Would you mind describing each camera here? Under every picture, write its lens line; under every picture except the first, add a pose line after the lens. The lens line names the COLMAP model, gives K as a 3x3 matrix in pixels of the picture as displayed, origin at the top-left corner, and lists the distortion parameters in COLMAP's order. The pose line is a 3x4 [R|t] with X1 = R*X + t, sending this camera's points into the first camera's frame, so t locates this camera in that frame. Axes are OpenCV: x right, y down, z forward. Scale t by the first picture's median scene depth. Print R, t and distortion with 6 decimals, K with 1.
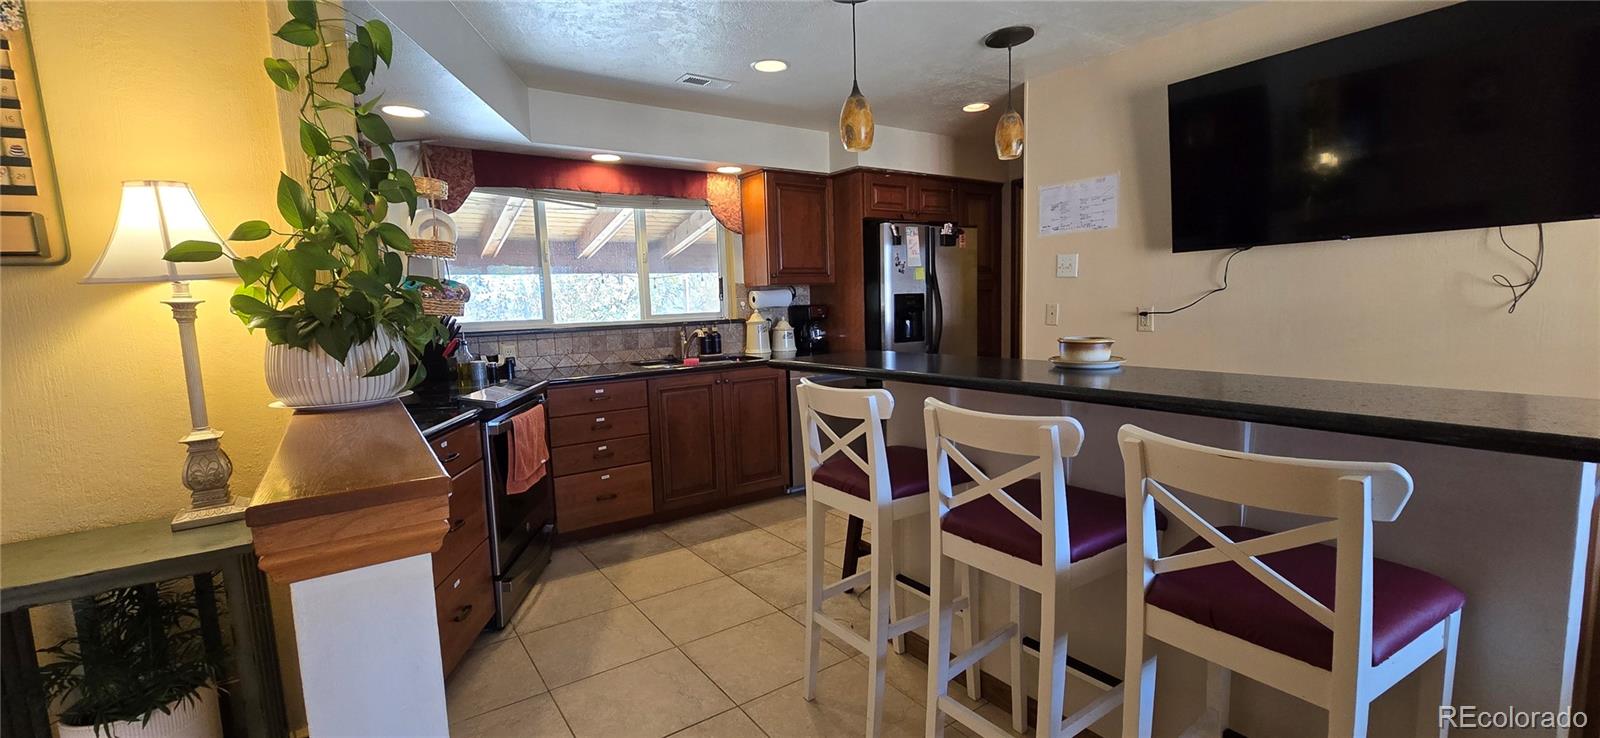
lens RADIAL K [[655.3, 0, 786.4], [0, 655.3, 375.3], [0, 0, 1]] dist [-0.006949, 0.001618]
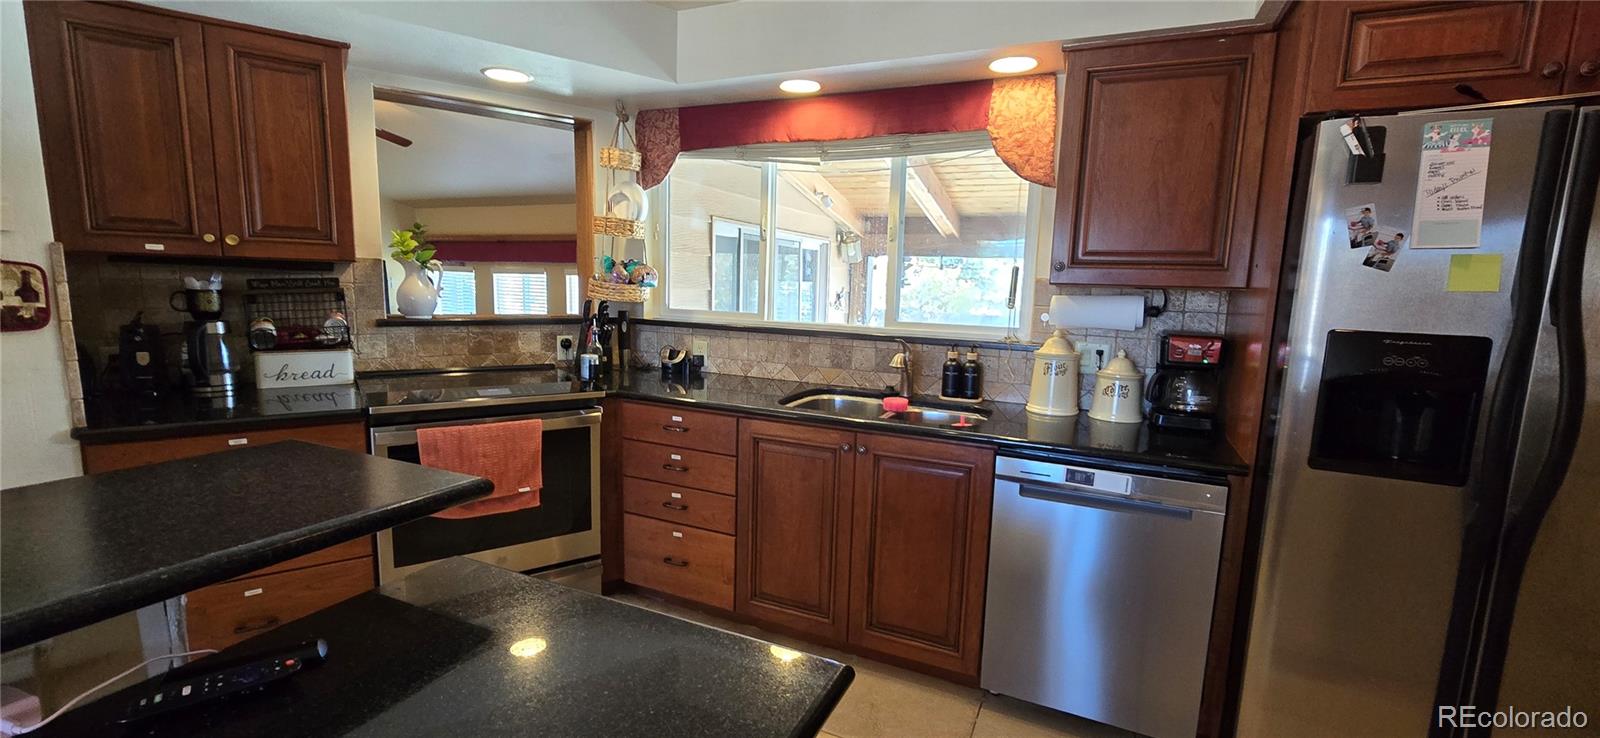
lens RADIAL K [[655.3, 0, 806.6], [0, 655.3, 377.3], [0, 0, 1]] dist [-0.006949, 0.001618]
pose [[0.522636, 0.166666, -0.836107, 0.315969], [-0.144656, 0.983821, 0.105689, -0.096125], [0.840194, 0.065711, 0.538290, 0.591419]]
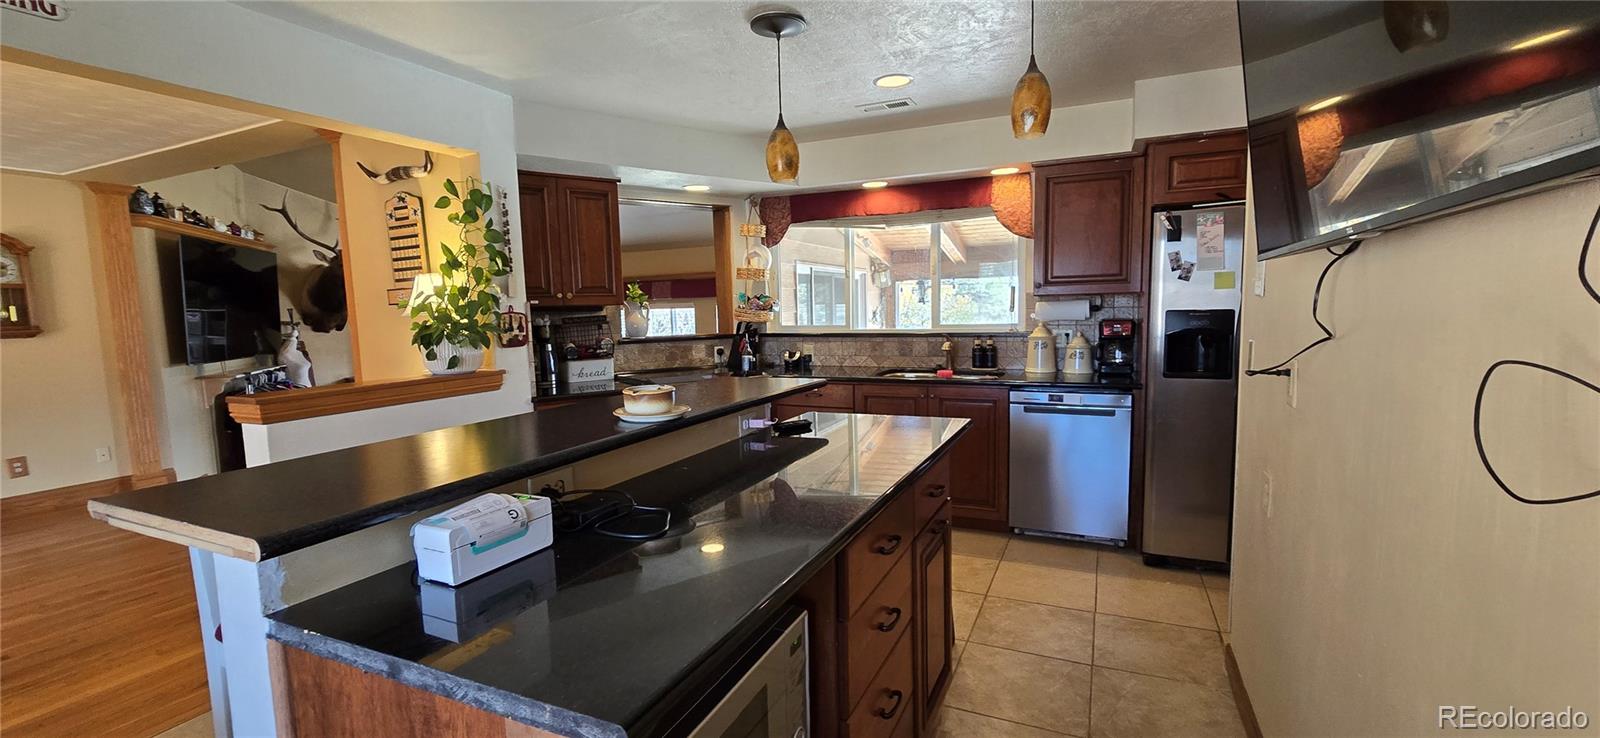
lens RADIAL K [[655.3, 0, 796.7], [0, 655.3, 374.7], [0, 0, 1]] dist [-0.006949, 0.001618]
pose [[0.516636, 0.105455, -0.849686, 0.582728], [-0.091257, 0.993515, 0.067818, -0.064859], [0.851328, 0.042503, 0.522909, 0.278907]]
